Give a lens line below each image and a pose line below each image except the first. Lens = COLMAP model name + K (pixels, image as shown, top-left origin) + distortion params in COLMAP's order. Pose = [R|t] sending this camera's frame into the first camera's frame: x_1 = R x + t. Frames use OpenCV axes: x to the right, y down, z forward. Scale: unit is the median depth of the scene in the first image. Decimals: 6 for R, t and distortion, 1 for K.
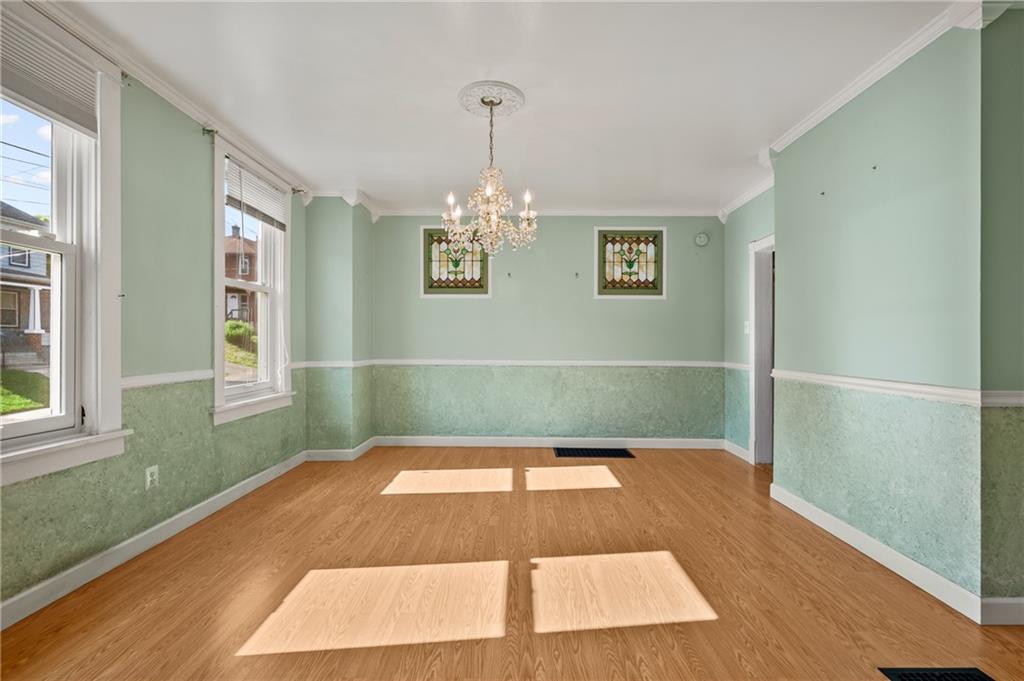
lens RADIAL K [[445.3, 0, 513.7], [0, 445.3, 342.9], [0, 0, 1]] dist [-0.001372, 0.001021]
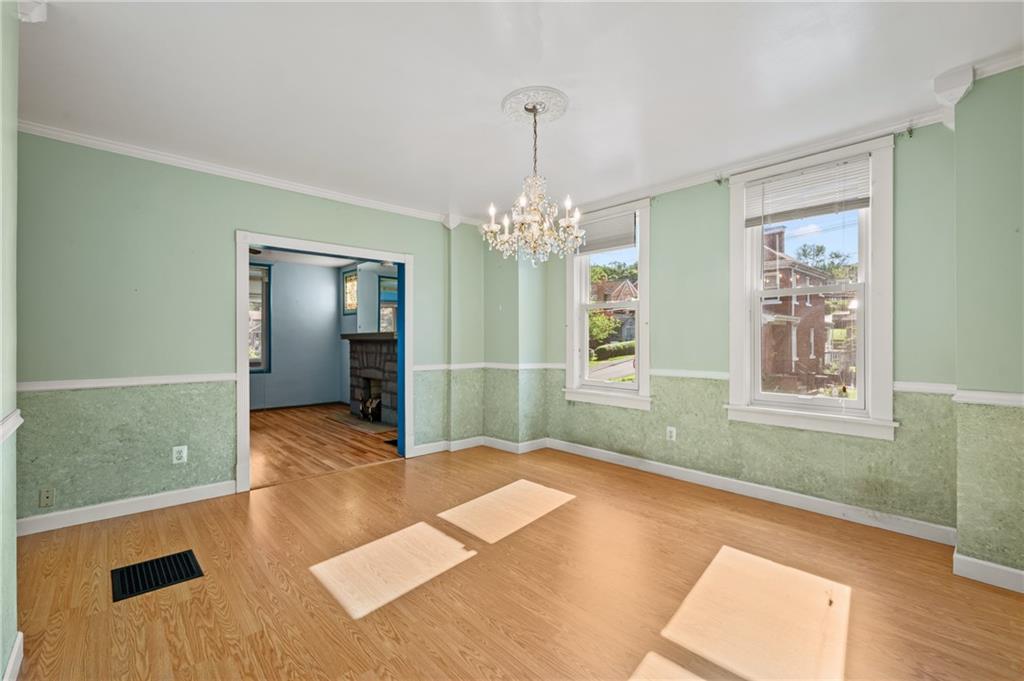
lens RADIAL K [[445.3, 0, 512.3], [0, 445.3, 340.5], [0, 0, 1]] dist [-0.001372, 0.001021]
pose [[-0.730788, -0.002739, -0.682599, 0.704543], [-0.001914, 0.999996, -0.001964, -0.028434], [0.682602, -0.000129, -0.730790, 1.807366]]
